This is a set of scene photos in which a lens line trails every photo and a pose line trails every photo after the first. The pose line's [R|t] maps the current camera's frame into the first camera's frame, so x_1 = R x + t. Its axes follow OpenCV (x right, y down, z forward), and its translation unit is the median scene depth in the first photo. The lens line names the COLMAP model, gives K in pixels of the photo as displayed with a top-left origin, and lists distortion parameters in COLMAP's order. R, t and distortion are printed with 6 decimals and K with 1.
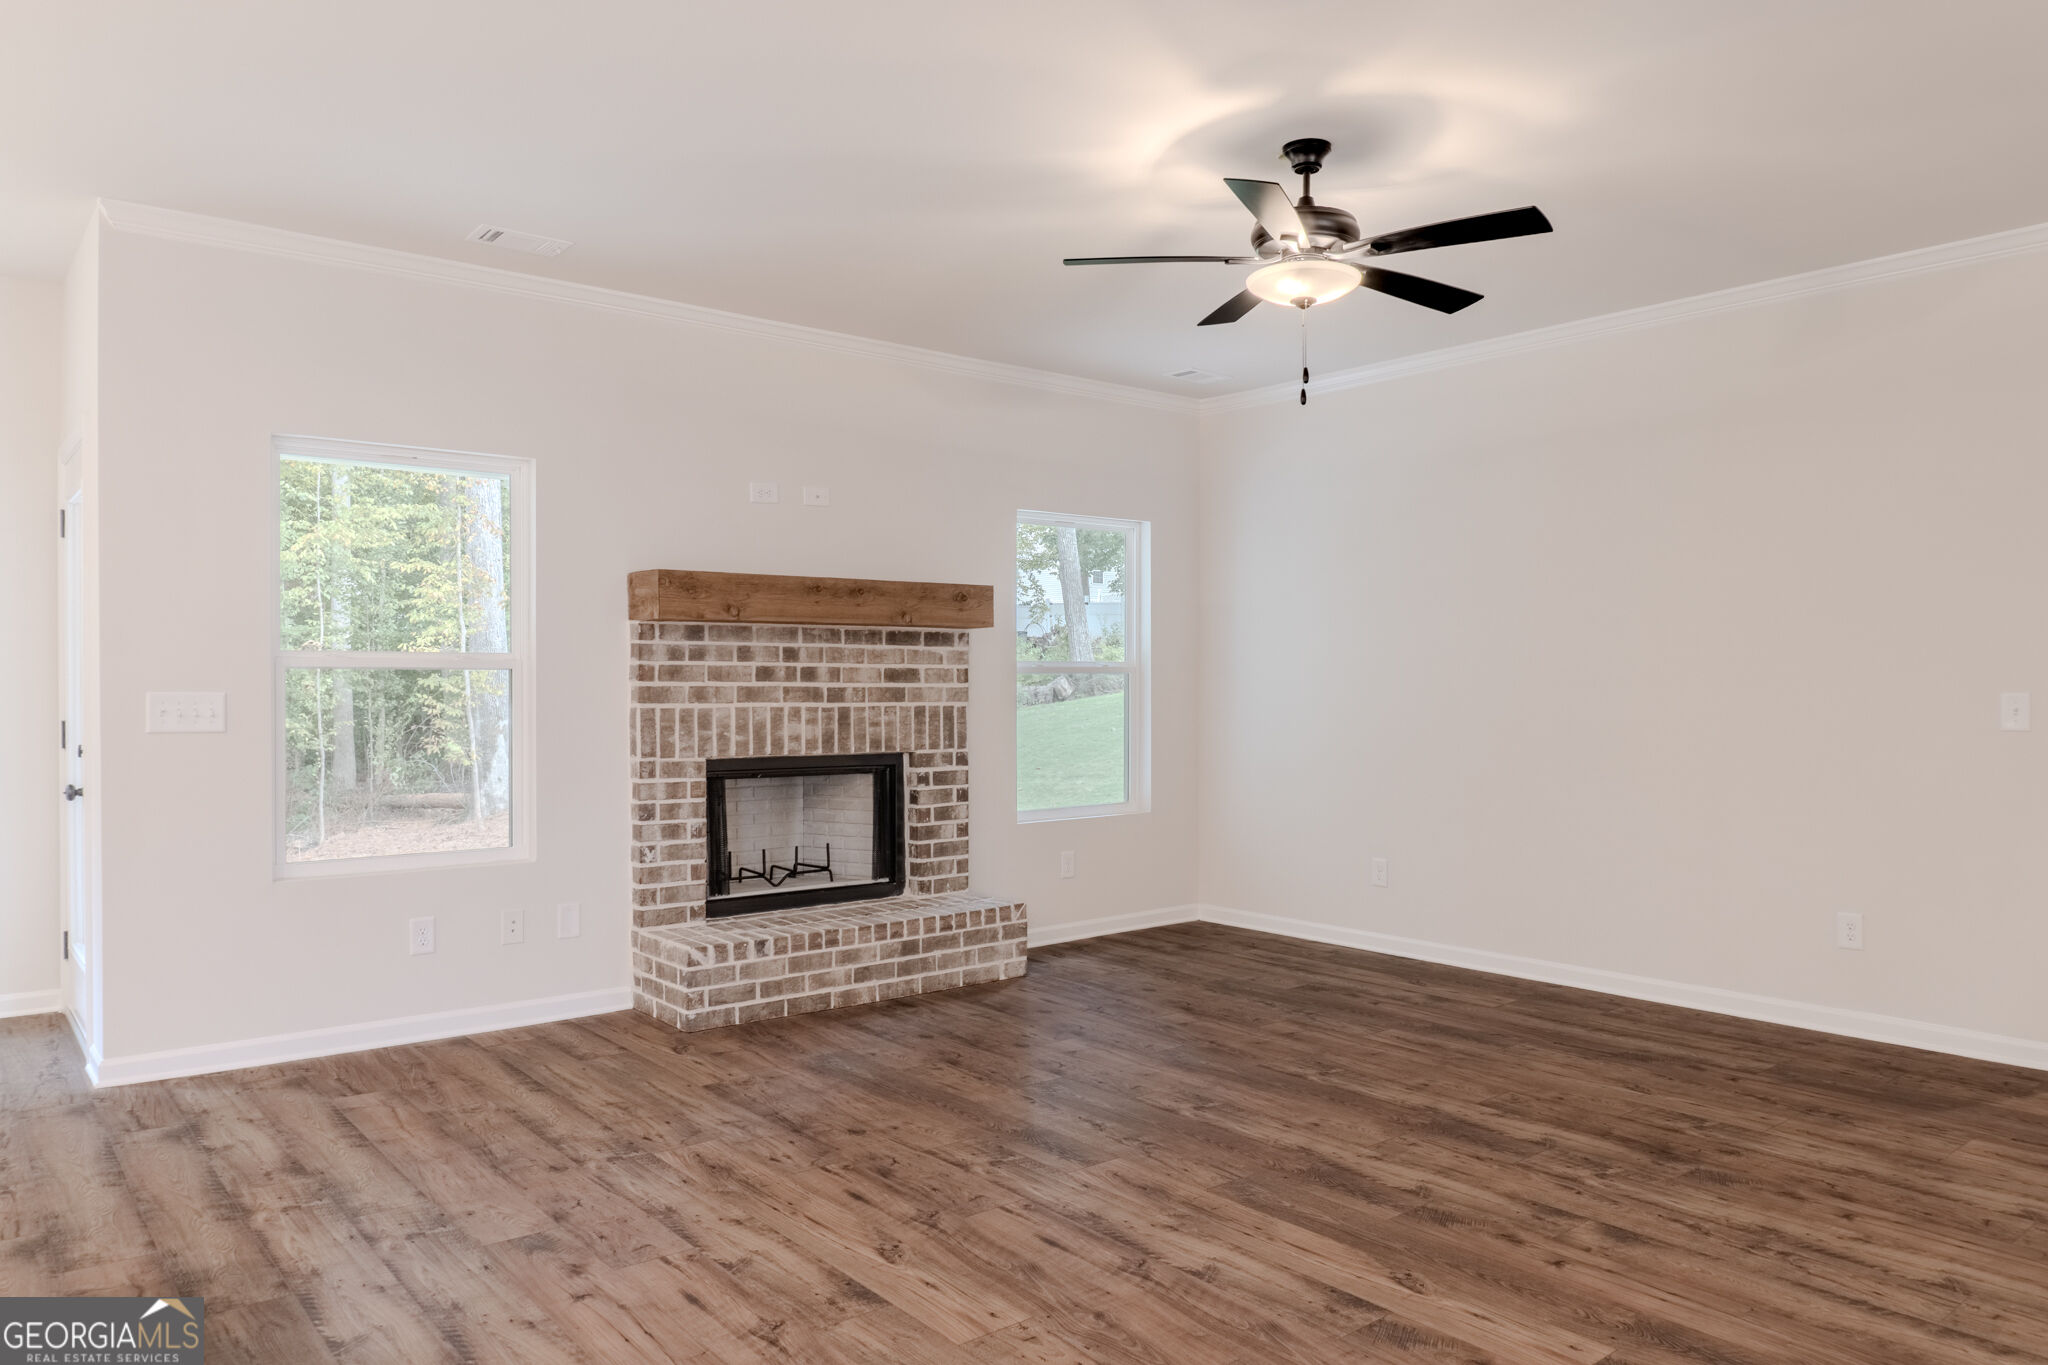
lens RADIAL K [[1386.8, 0, 1026.1], [0, 1386.8, 693.3], [0, 0, 1]] dist [-0.025077, -0.000934]
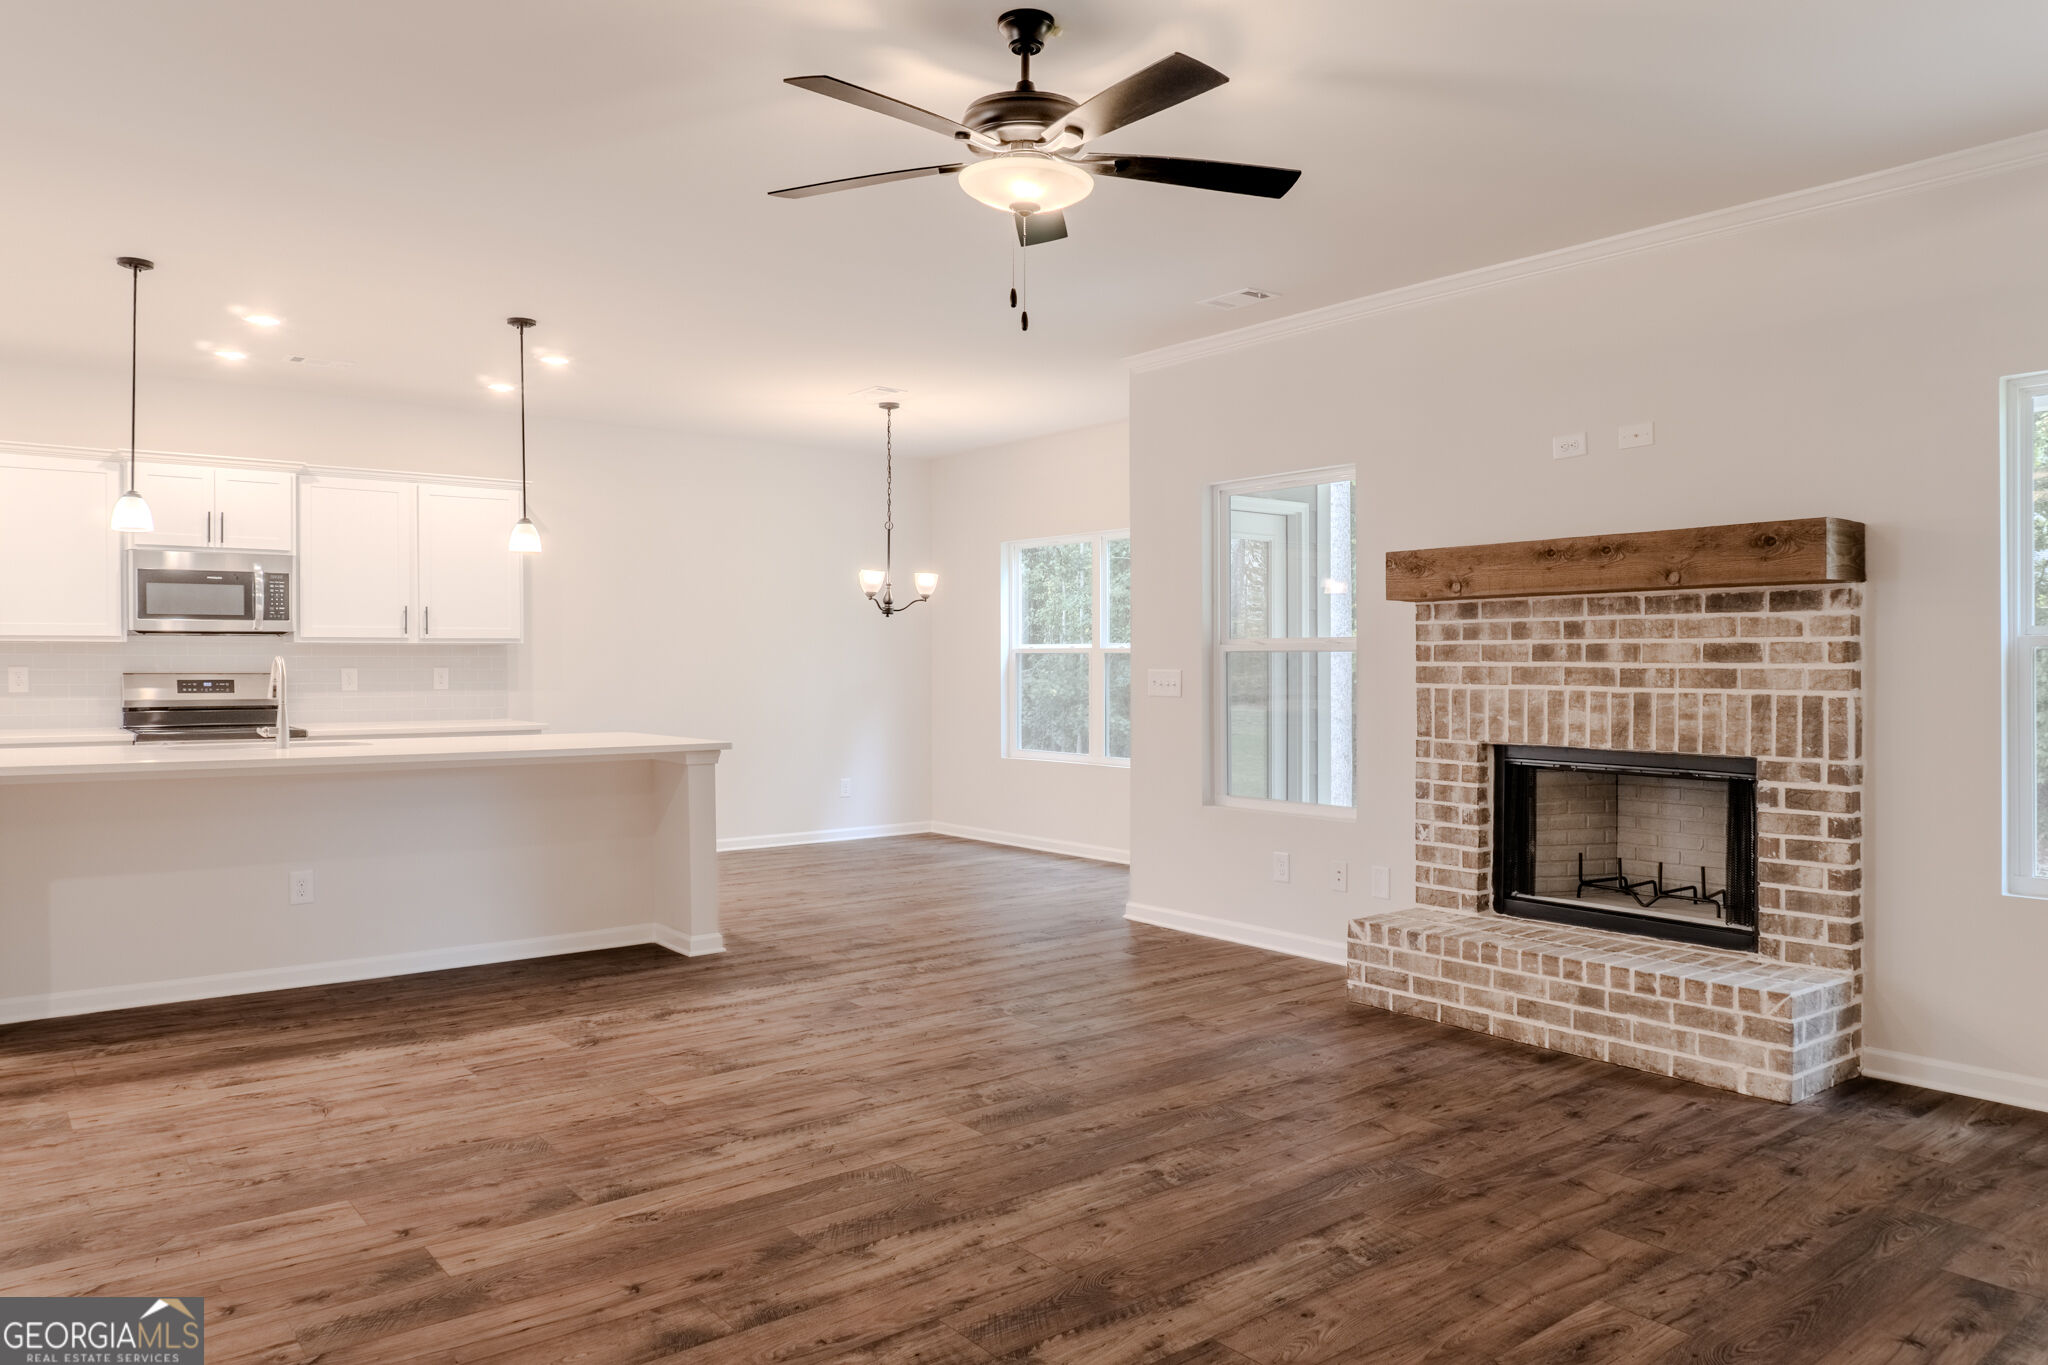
lens RADIAL K [[1374.1, 0, 1019.9], [0, 1374.1, 670.9], [0, 0, 1]] dist [-0.024998, -0.006253]
pose [[-0.017933, 0.004920, -0.999827, 0.725367], [-0.007780, 0.999957, 0.005060, -0.004369], [0.999809, 0.007870, -0.017894, 0.711353]]
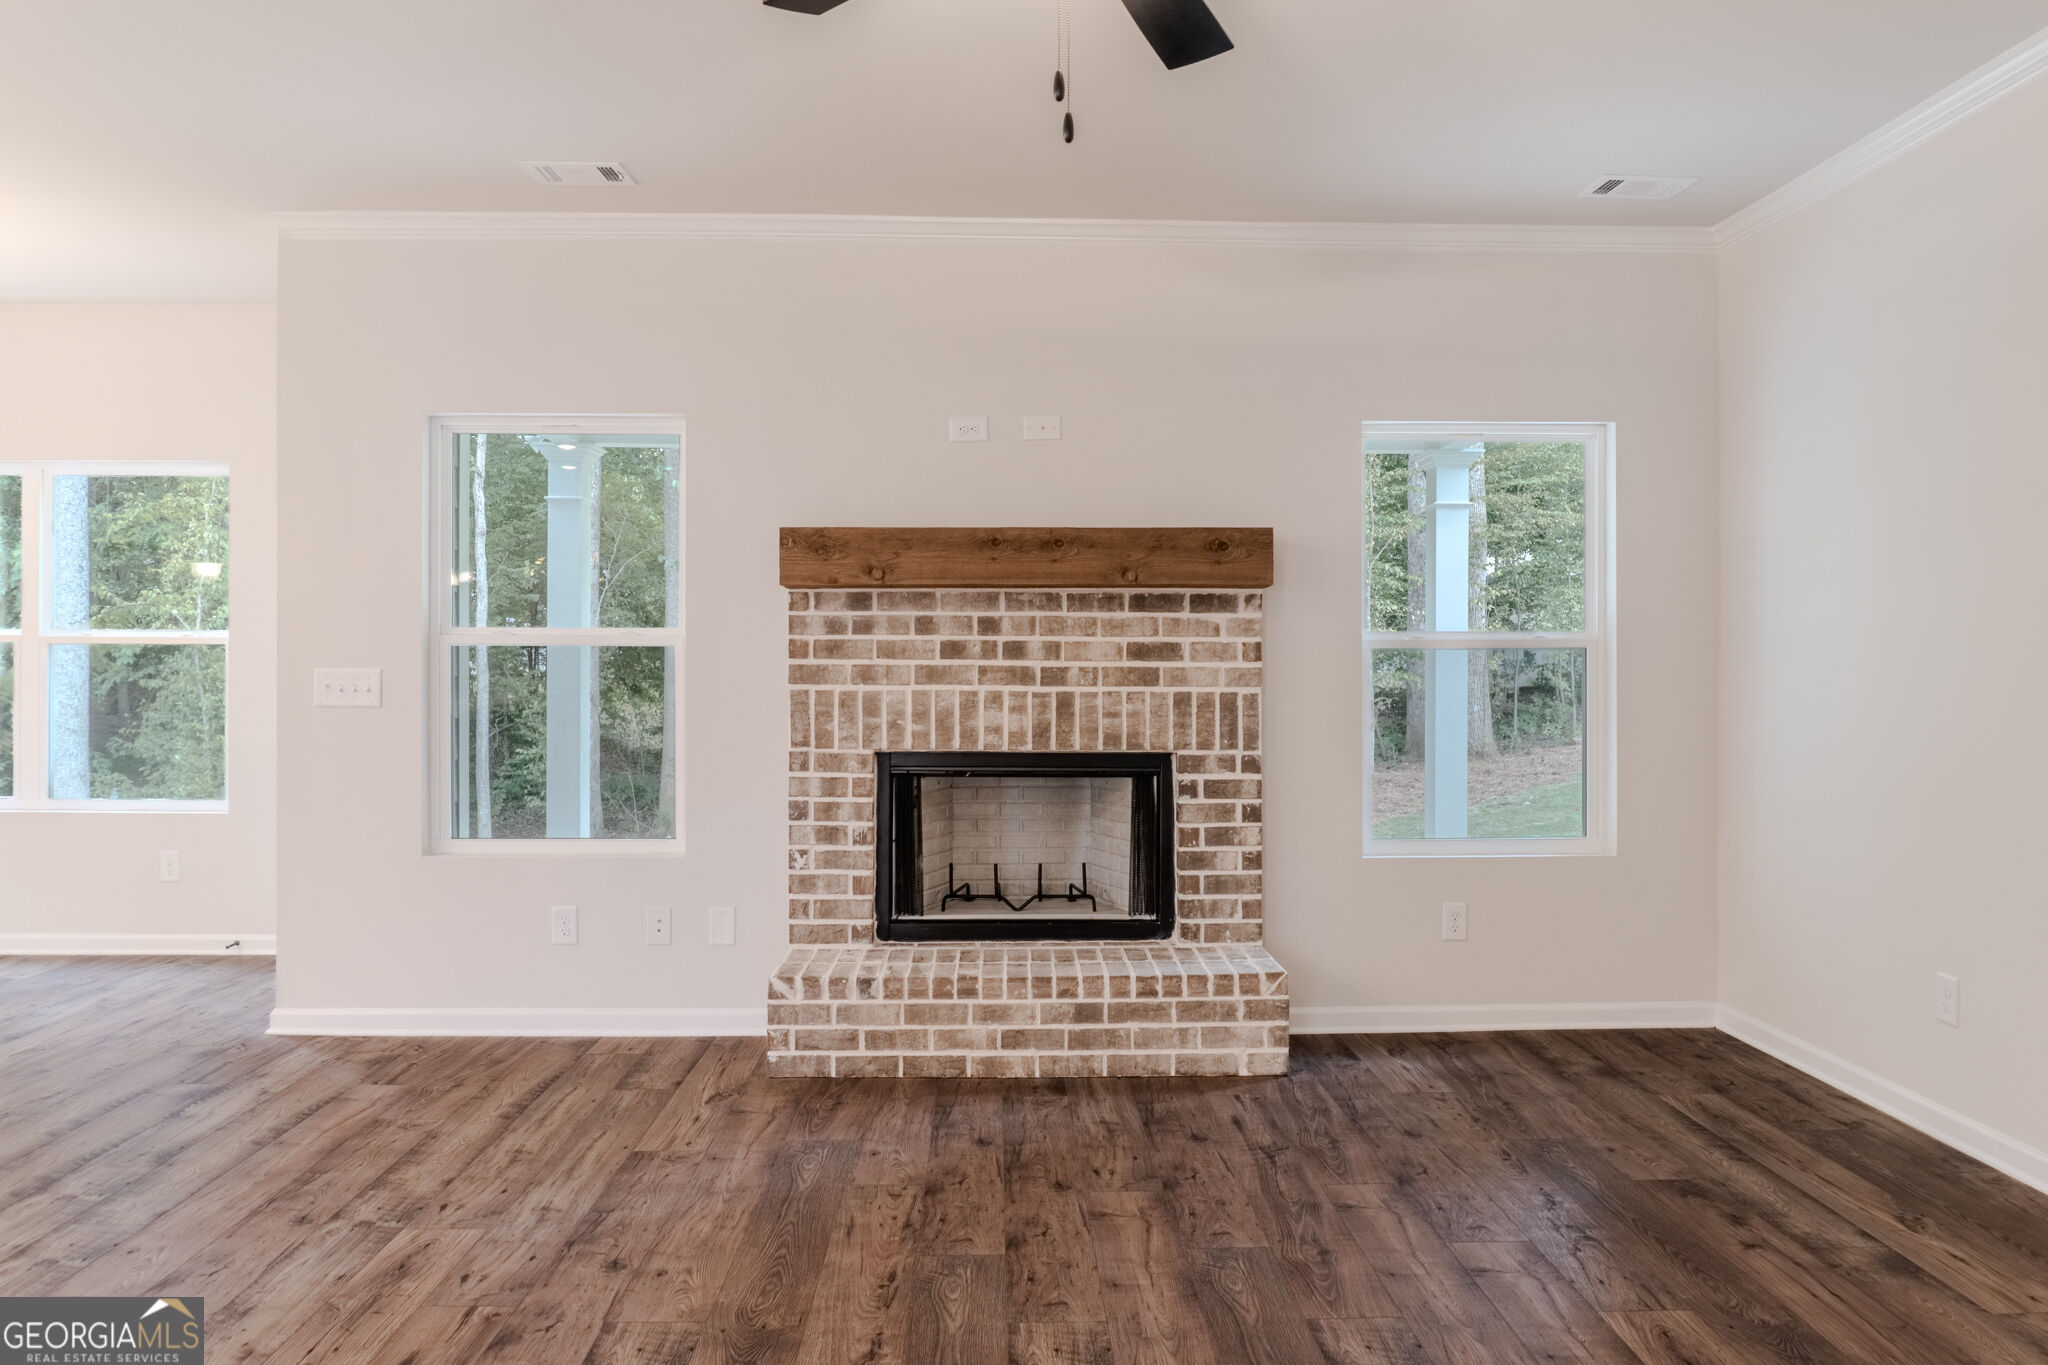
lens RADIAL K [[1390.1, 0, 1028.6], [0, 1390.1, 665.5], [0, 0, 1]] dist [-0.023571, -0.002297]
pose [[0.790254, 0.002905, -0.612773, 0.364439], [-0.006930, 0.999967, -0.004197, -0.001751], [0.612740, 0.007563, 0.790248, 0.397083]]
